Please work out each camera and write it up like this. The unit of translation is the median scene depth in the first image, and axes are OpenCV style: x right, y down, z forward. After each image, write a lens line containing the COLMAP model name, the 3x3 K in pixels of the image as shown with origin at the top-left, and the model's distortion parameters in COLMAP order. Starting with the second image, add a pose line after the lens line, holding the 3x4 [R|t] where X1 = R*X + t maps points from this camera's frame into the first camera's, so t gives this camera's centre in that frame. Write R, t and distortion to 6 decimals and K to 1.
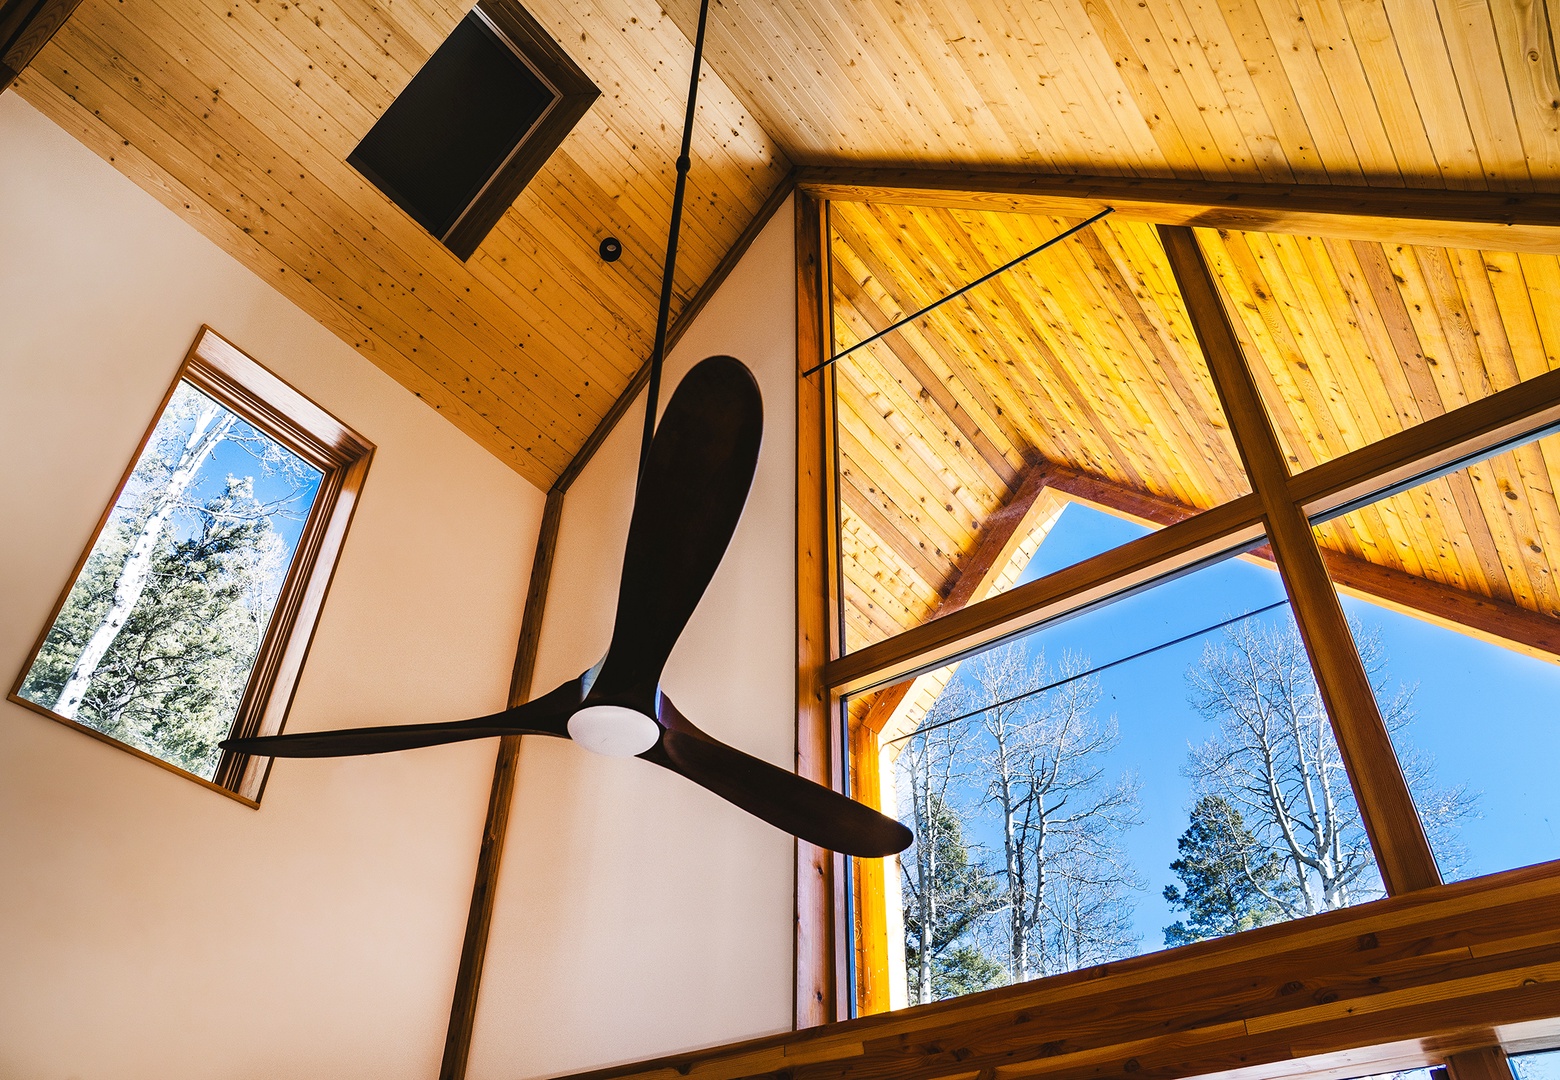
lens RADIAL K [[1124.6, 0, 780.0], [0, 1124.6, 540.0], [0, 0, 1]] dist [-0.139401, 0.104530]
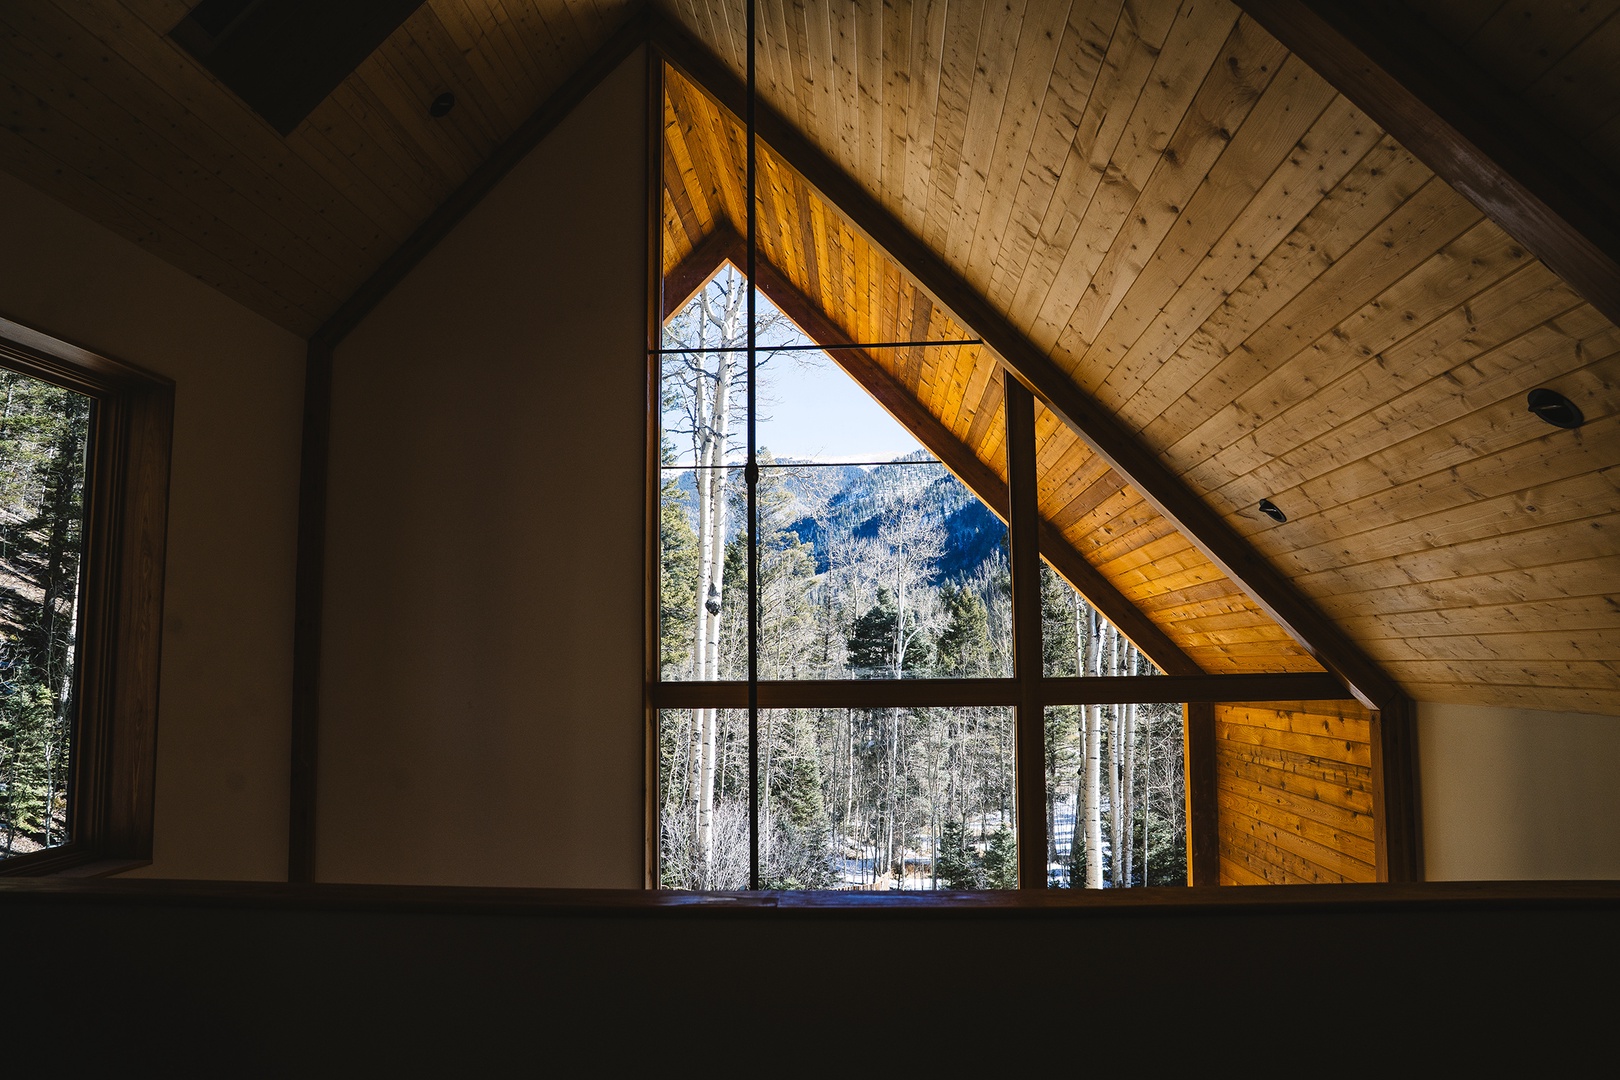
lens RADIAL K [[1115.2, 0, 810.0], [0, 1115.2, 540.0], [0, 0, 1]] dist [-0.058977, 0.006672]
pose [[0.834940, 0.042930, 0.548664, -0.383089], [-0.338377, 0.826286, 0.450280, -0.484718], [-0.434023, -0.561612, 0.704426, 0.128595]]
